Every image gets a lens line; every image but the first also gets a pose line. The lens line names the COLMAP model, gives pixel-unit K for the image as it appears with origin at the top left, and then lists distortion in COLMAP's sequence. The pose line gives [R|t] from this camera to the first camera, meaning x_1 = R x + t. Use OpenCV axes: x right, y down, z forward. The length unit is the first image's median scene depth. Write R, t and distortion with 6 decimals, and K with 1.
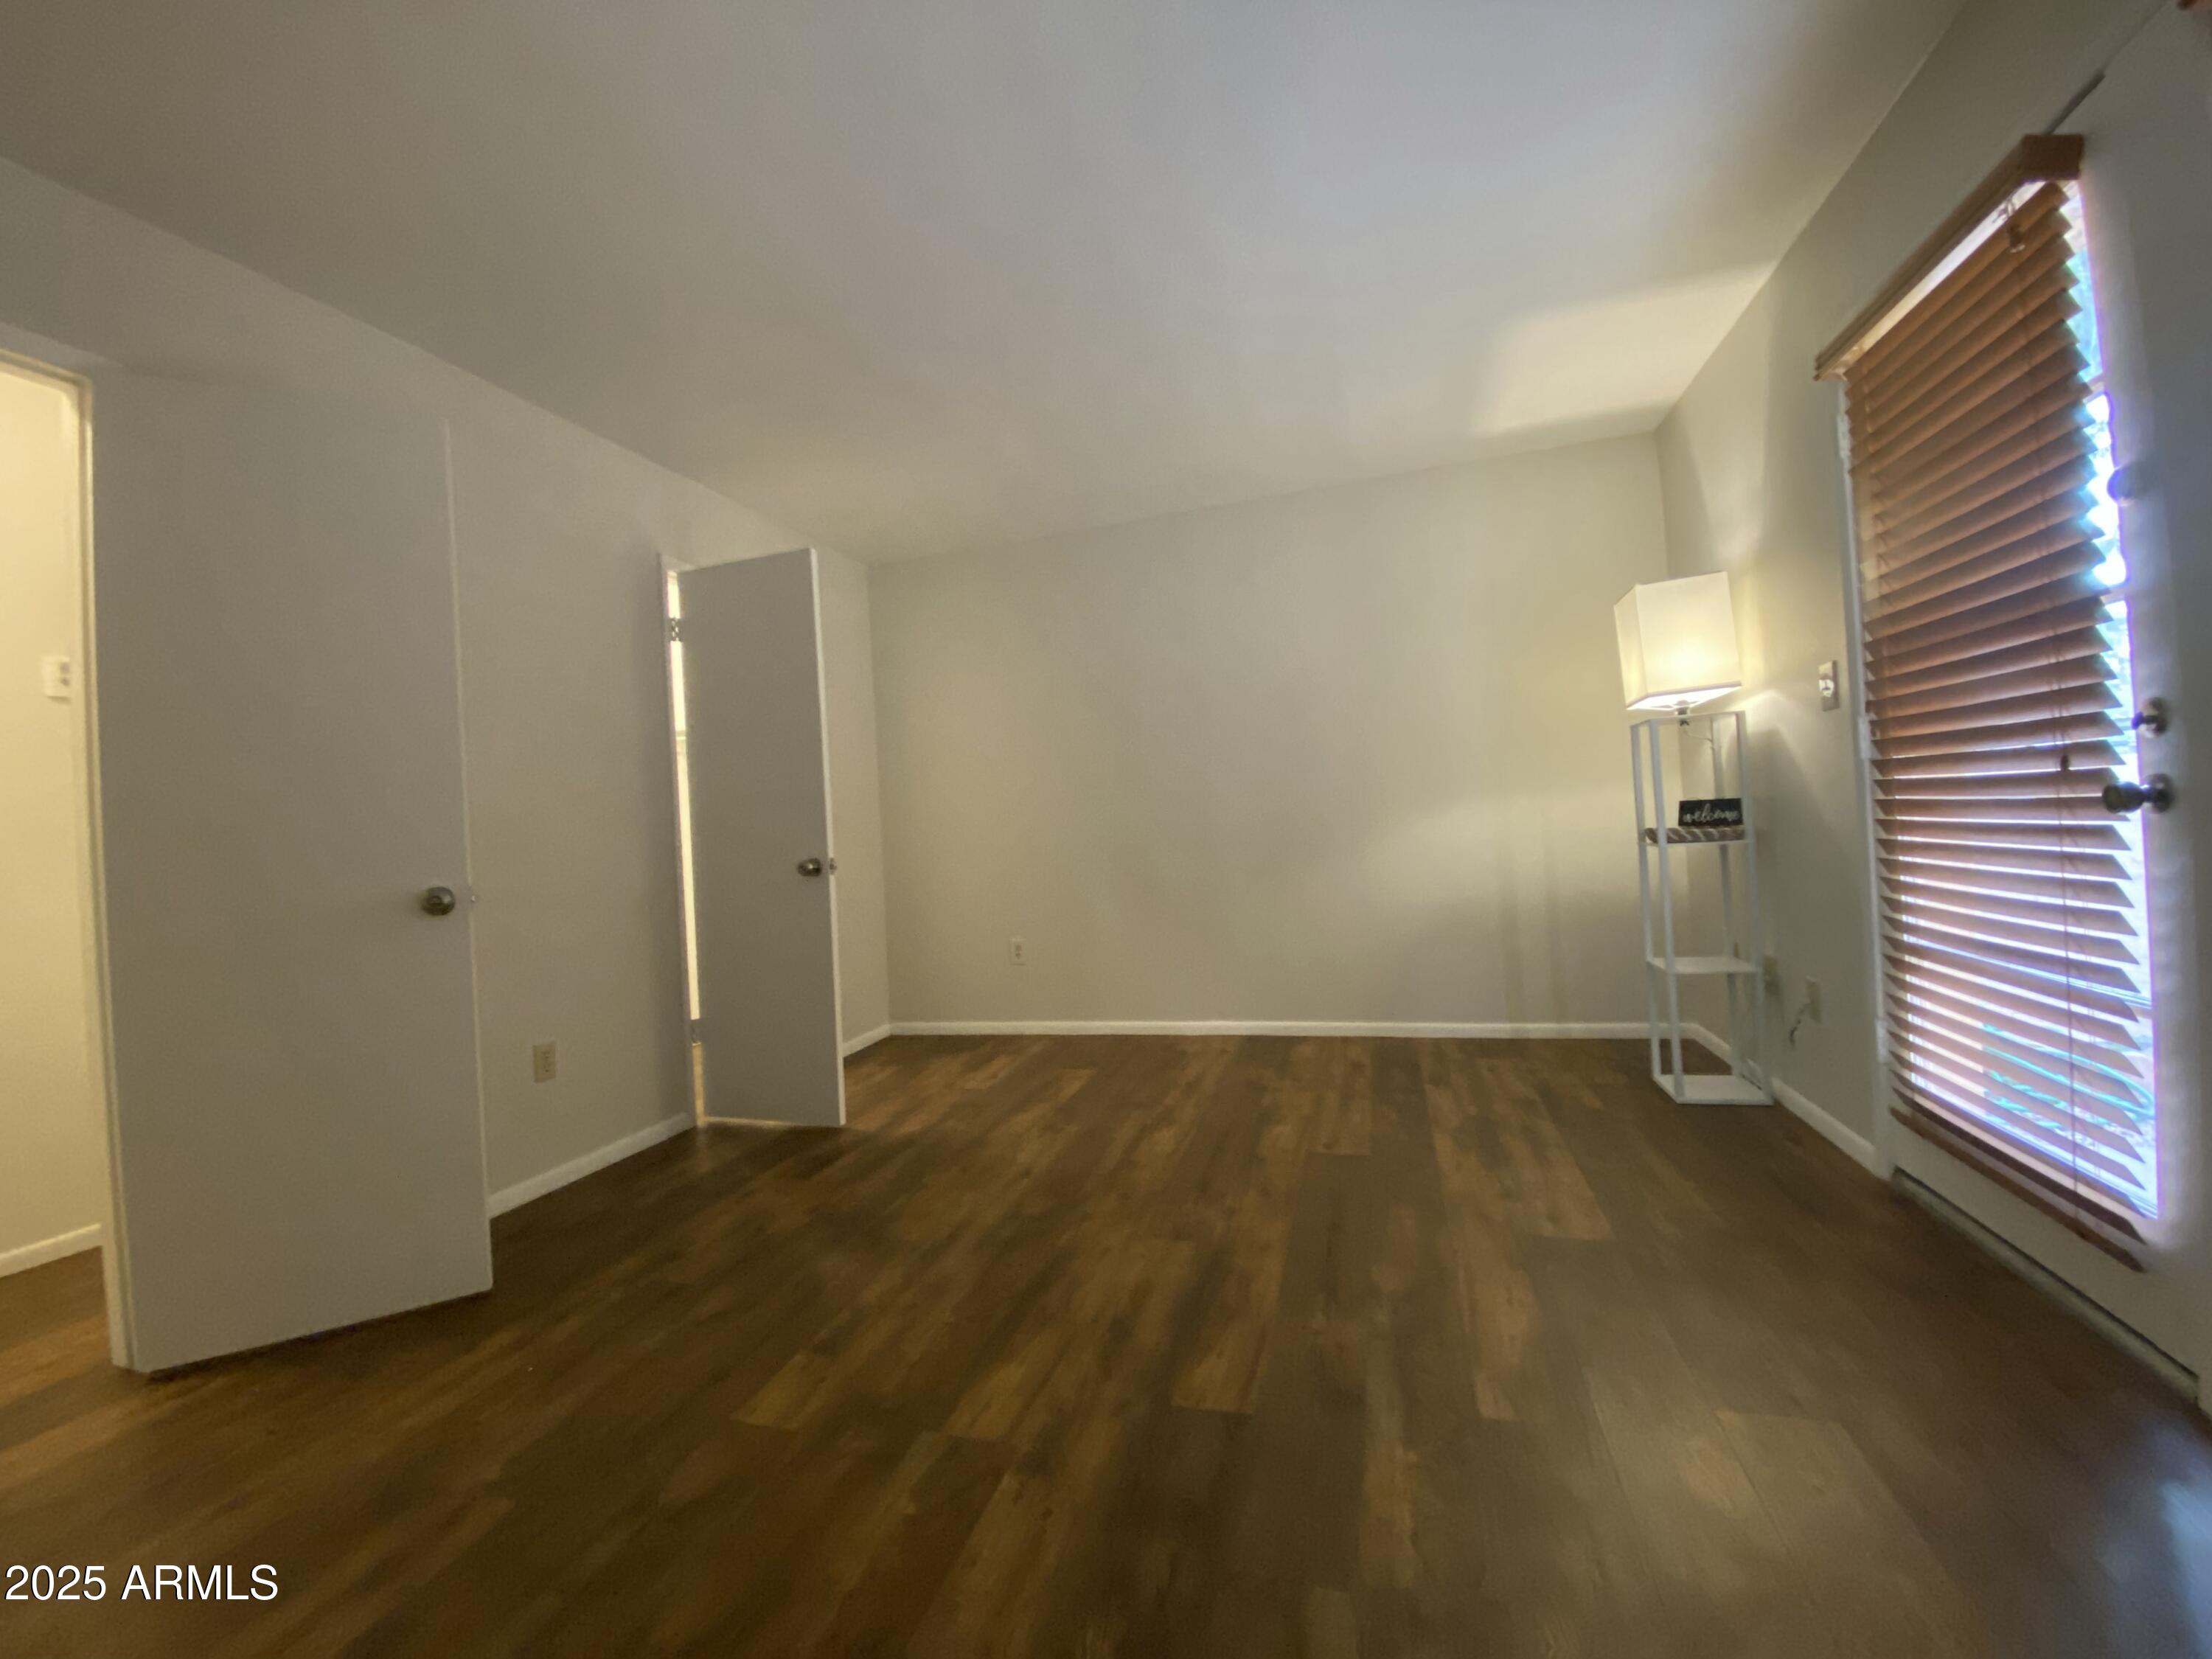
lens RADIAL K [[882.0, 0, 1106.0], [0, 882.0, 829.5], [0, 0, 1]] dist [0.002421, -0.012637]
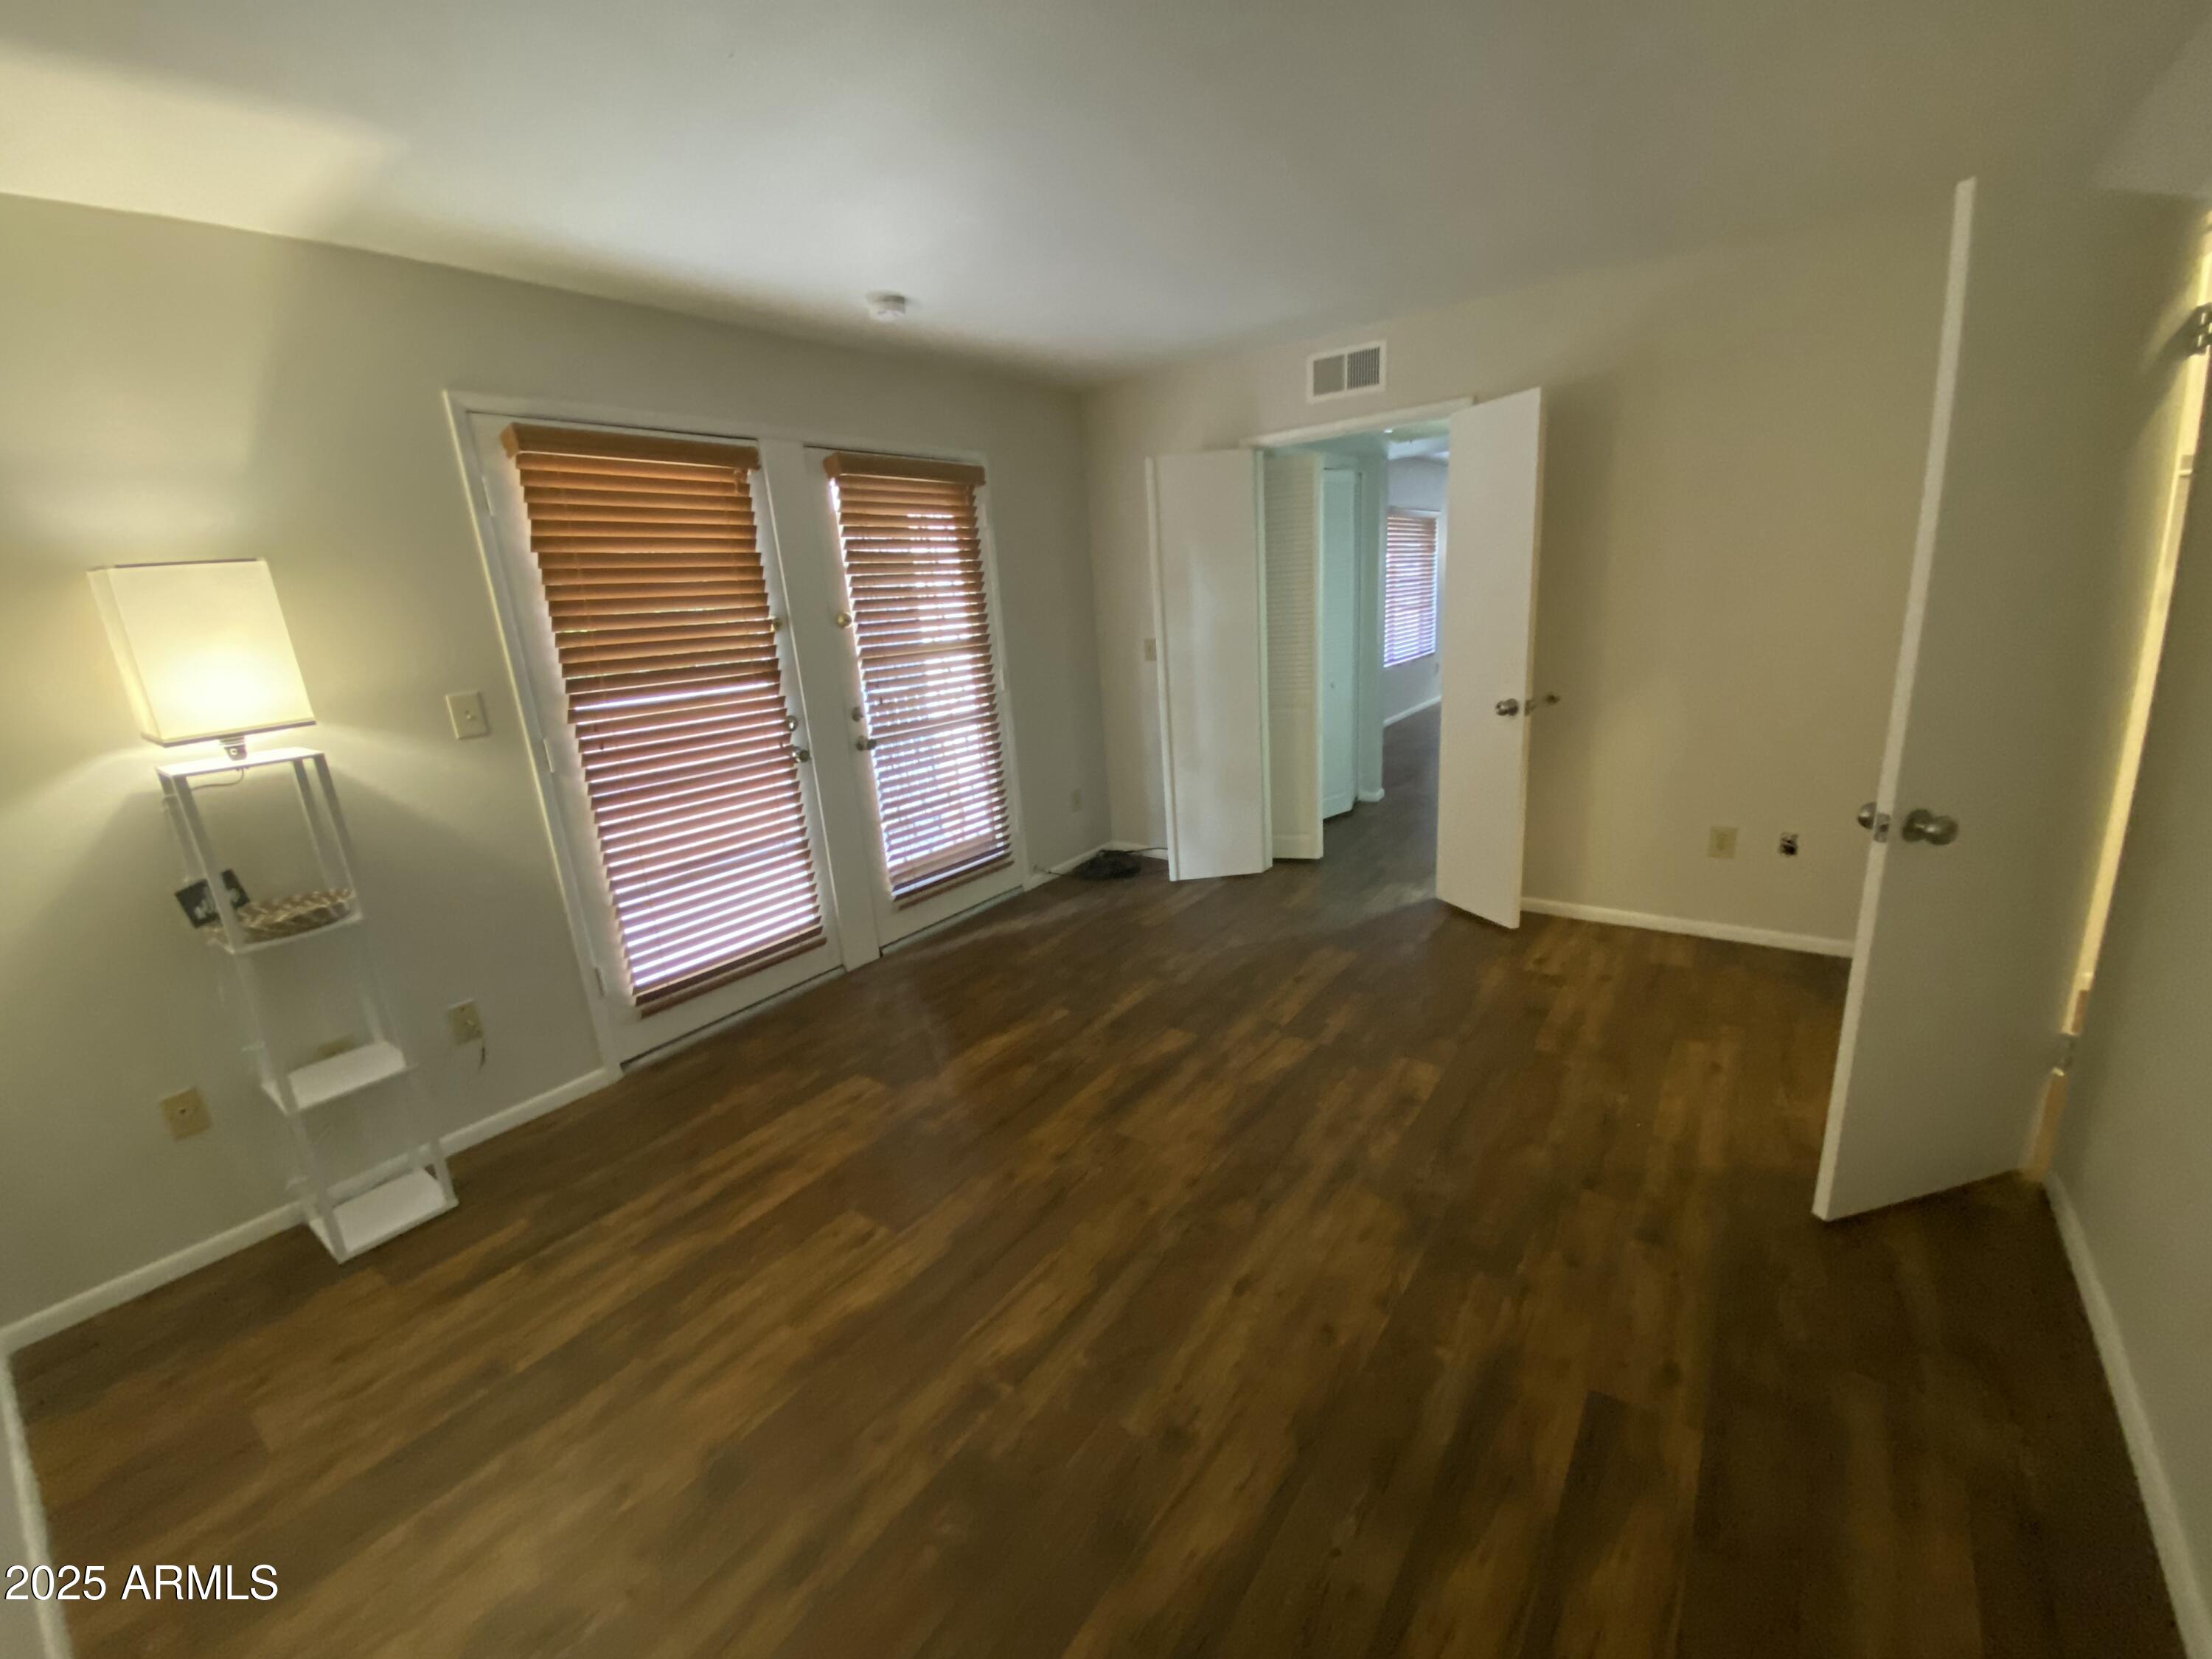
lens RADIAL K [[882.0, 0, 1106.0], [0, 882.0, 829.5], [0, 0, 1]] dist [0.002421, -0.012637]
pose [[-0.934934, 0.037543, 0.352831, -0.305134], [0.129479, 0.961914, 0.240741, -0.199519], [-0.330355, 0.270761, -0.904187, 1.875444]]
